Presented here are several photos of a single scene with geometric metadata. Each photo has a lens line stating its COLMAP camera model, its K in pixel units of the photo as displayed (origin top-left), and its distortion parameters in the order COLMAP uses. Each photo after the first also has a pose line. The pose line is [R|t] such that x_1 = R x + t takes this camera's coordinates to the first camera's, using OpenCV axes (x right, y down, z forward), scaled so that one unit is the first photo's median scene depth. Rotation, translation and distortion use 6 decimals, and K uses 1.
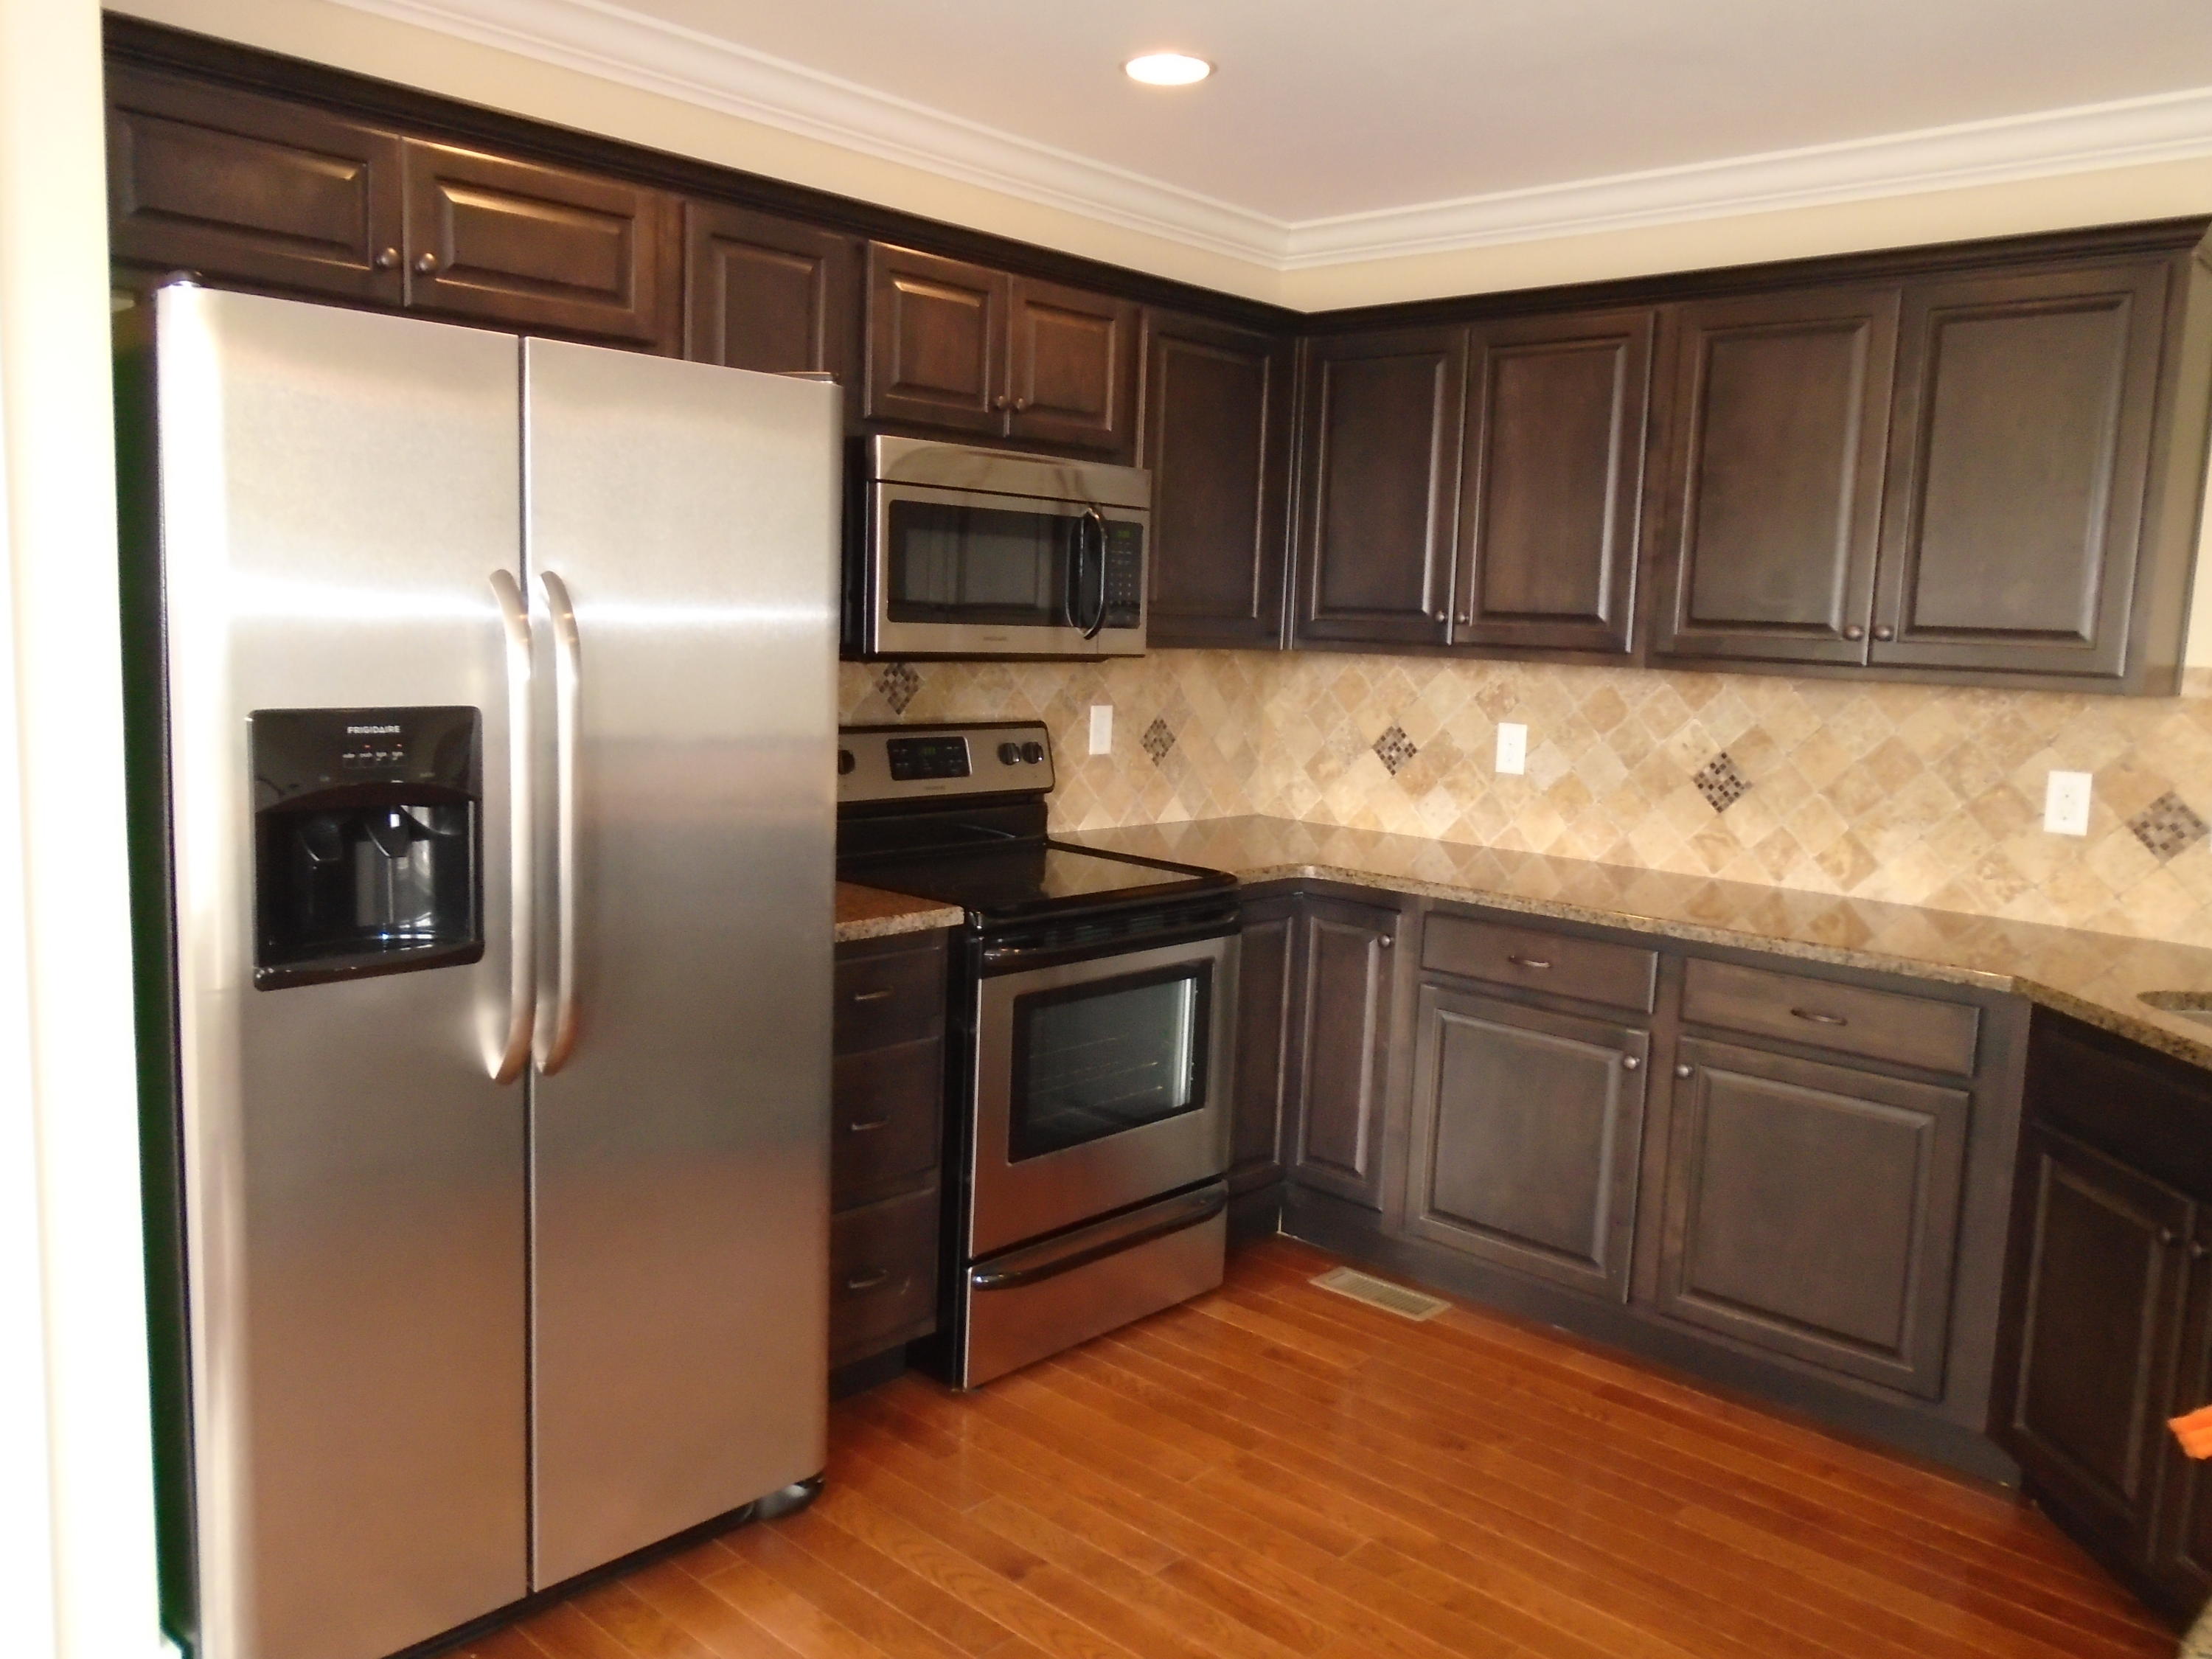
lens RADIAL K [[1712.3, 0, 1099.6], [0, 1712.3, 813.1], [0, 0, 1]] dist [-0.003118, -0.003234]
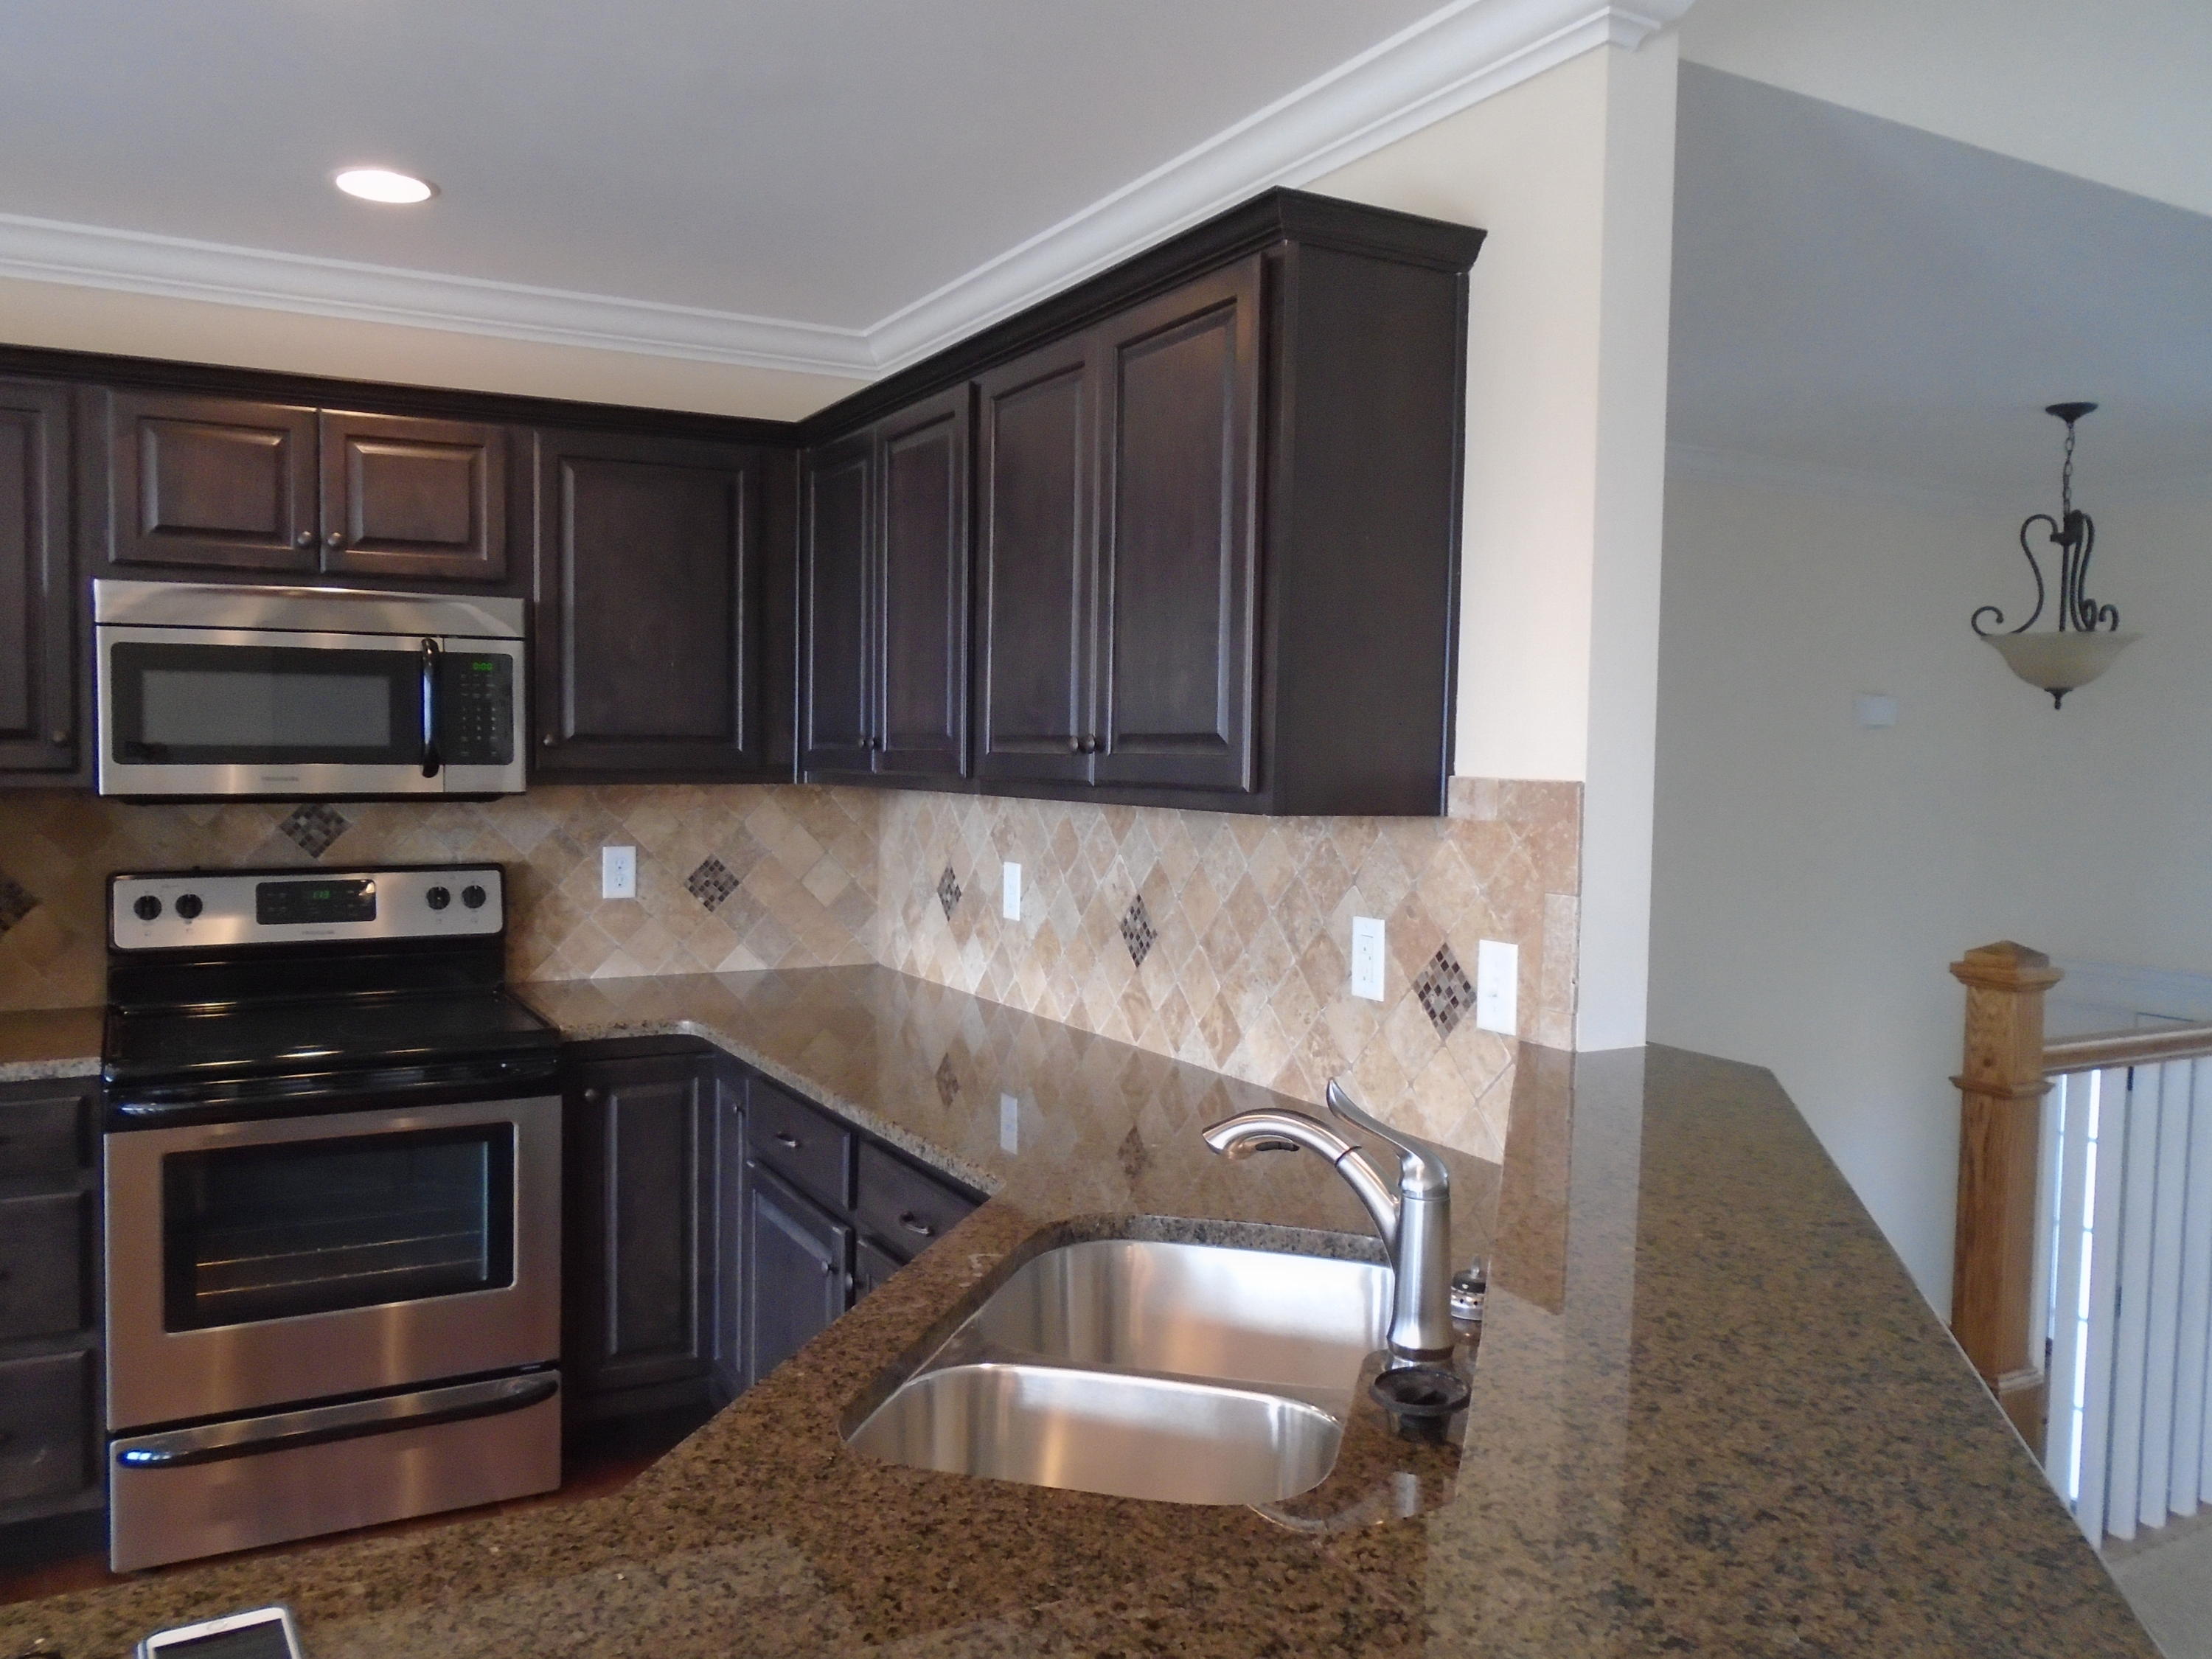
lens RADIAL K [[1712.3, 0, 1099.6], [0, 1712.3, 813.1], [0, 0, 1]] dist [-0.003118, -0.003234]
pose [[0.950646, -0.016953, -0.309815, 0.606067], [-0.009696, 0.996396, -0.084272, -0.004505], [0.310127, 0.083117, 0.947055, 0.203773]]
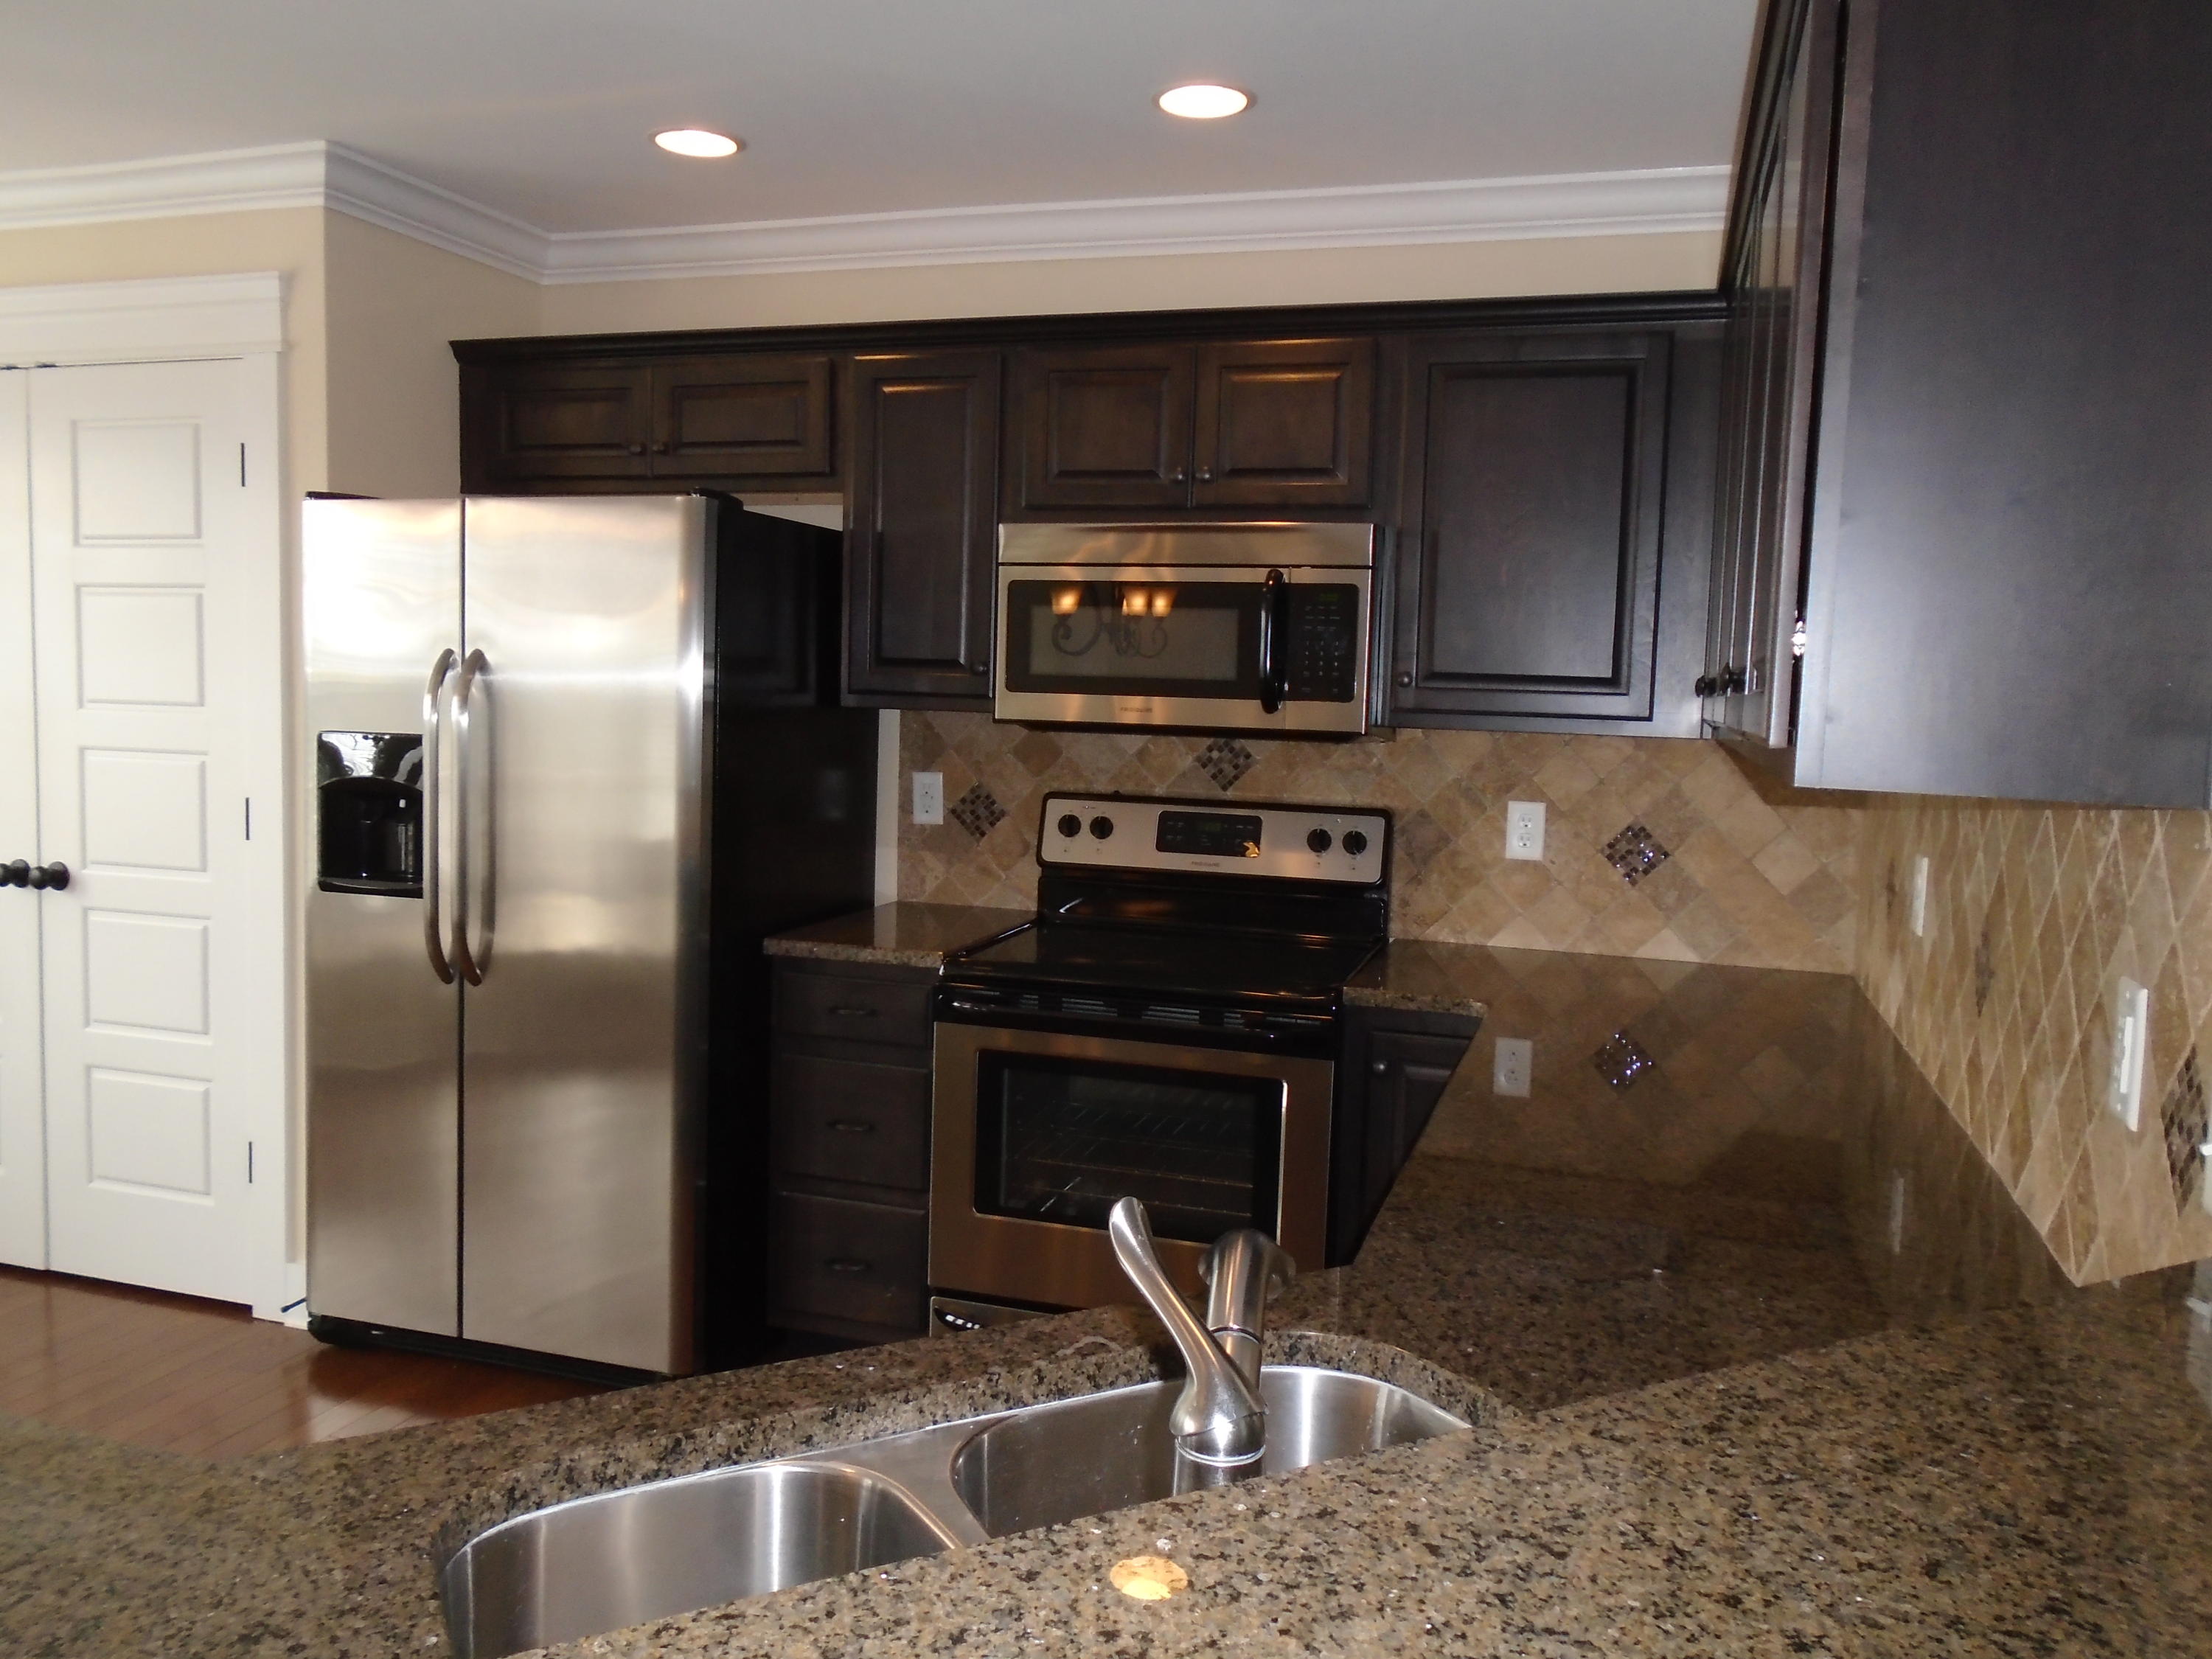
lens RADIAL K [[1712.3, 0, 1099.6], [0, 1712.3, 813.1], [0, 0, 1]] dist [-0.003118, -0.003234]
pose [[0.422491, 0.048139, -0.905088, 0.748332], [-0.121847, 0.992541, -0.004087, -0.031215], [0.898140, 0.112009, 0.425205, 0.501202]]
